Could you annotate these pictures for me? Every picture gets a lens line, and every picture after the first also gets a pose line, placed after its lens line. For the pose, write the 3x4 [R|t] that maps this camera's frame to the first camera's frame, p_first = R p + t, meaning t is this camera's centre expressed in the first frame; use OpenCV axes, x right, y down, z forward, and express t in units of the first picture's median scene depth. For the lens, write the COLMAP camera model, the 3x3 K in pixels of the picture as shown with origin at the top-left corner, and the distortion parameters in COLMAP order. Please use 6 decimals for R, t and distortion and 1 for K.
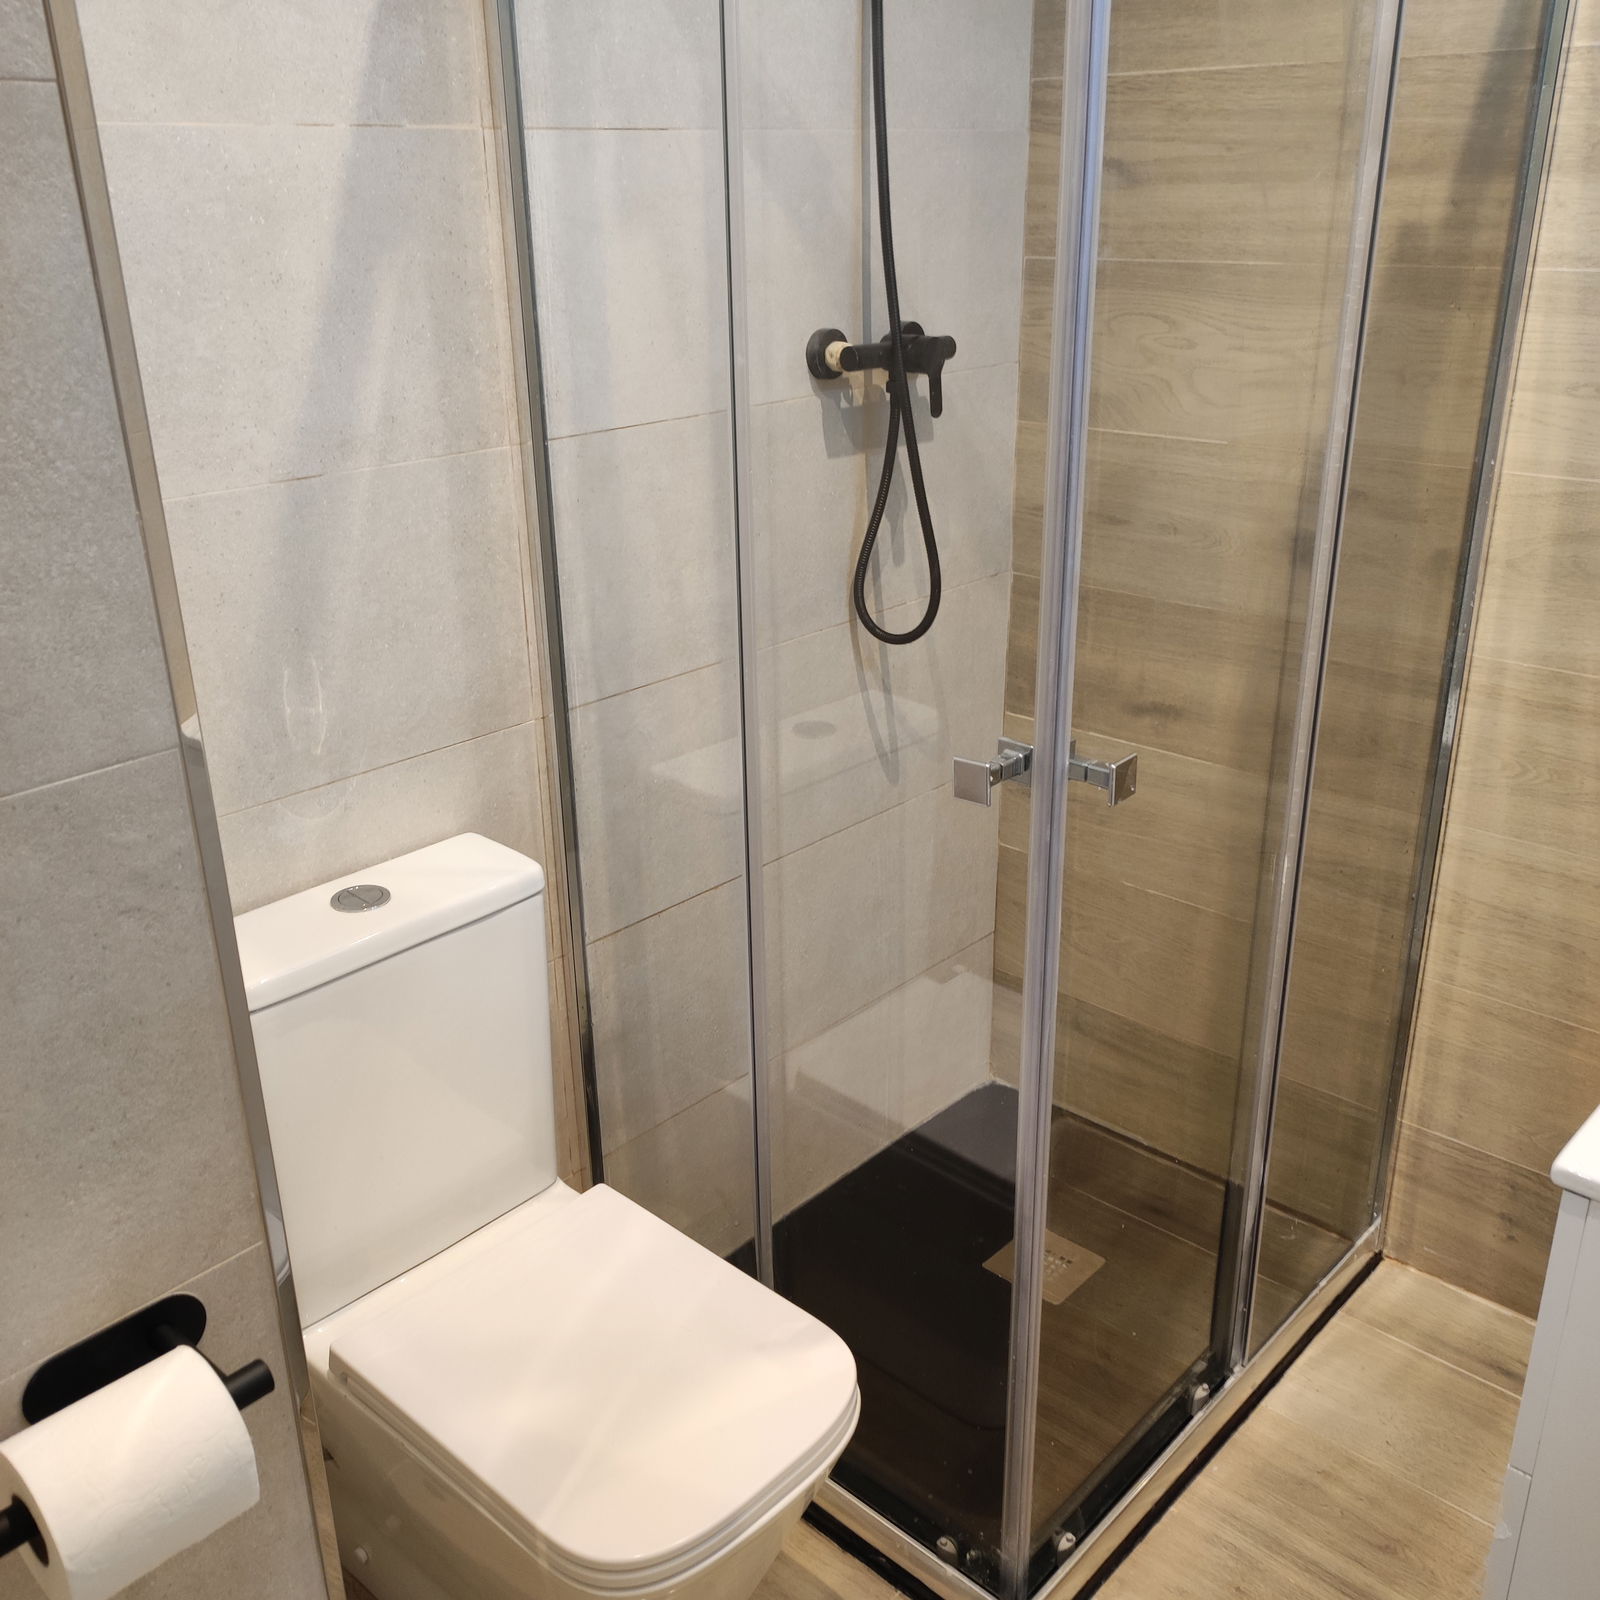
lens RADIAL K [[1560.1, 0, 800.3], [0, 1560.1, 800.1], [0, 0, 1]] dist [0.010264, 0.000000]
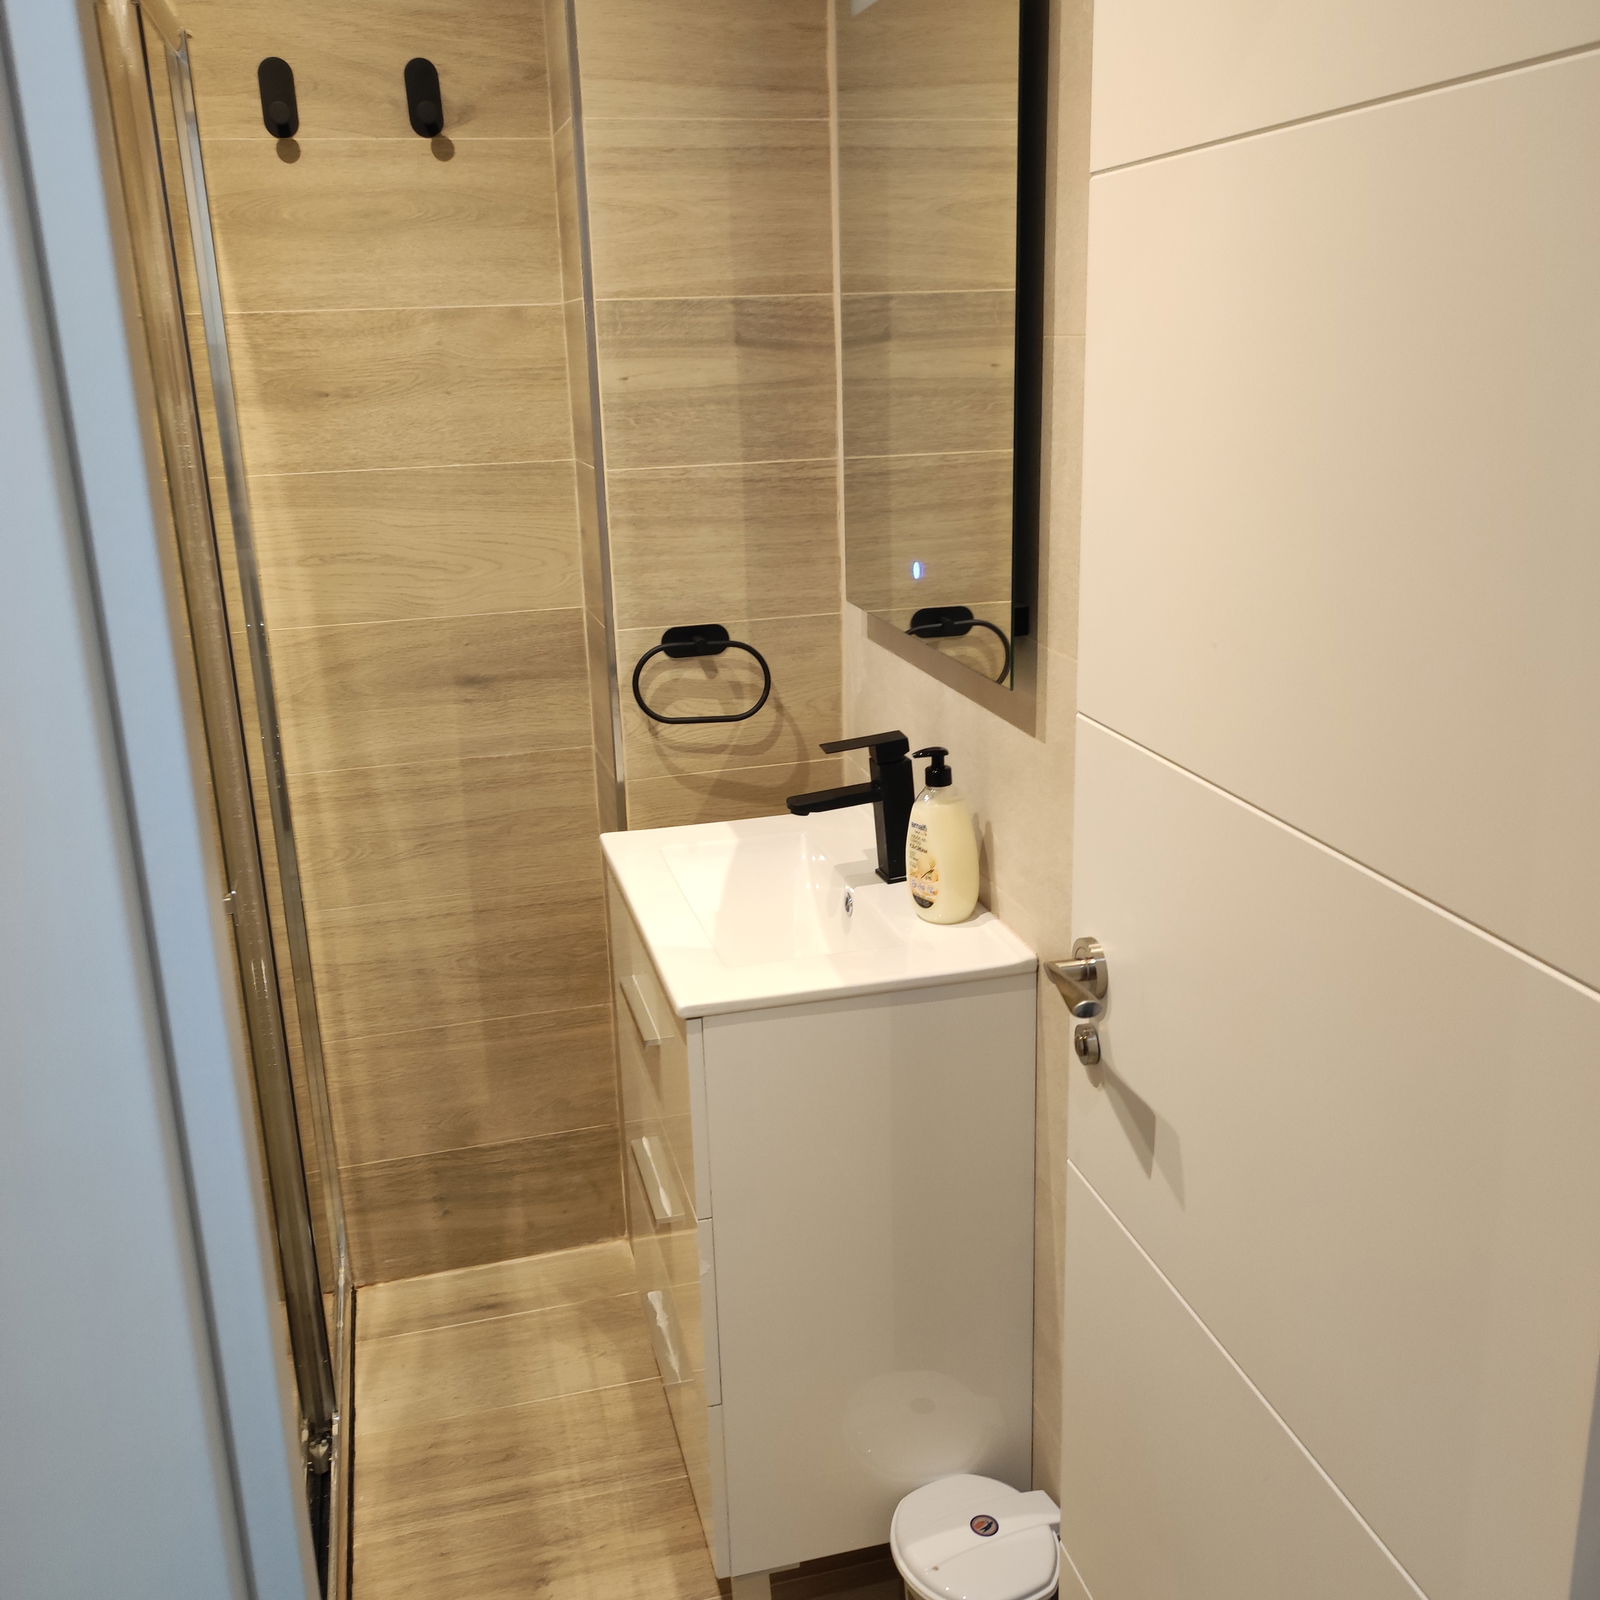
lens RADIAL K [[1560.1, 0, 799.9], [0, 1560.1, 799.9], [0, 0, 1]] dist [0.010264, 0.000000]
pose [[0.537079, -0.245010, 0.807165, -0.359162], [0.340088, 0.938566, 0.058605, -0.008643], [-0.771936, 0.243032, 0.587409, -0.040185]]
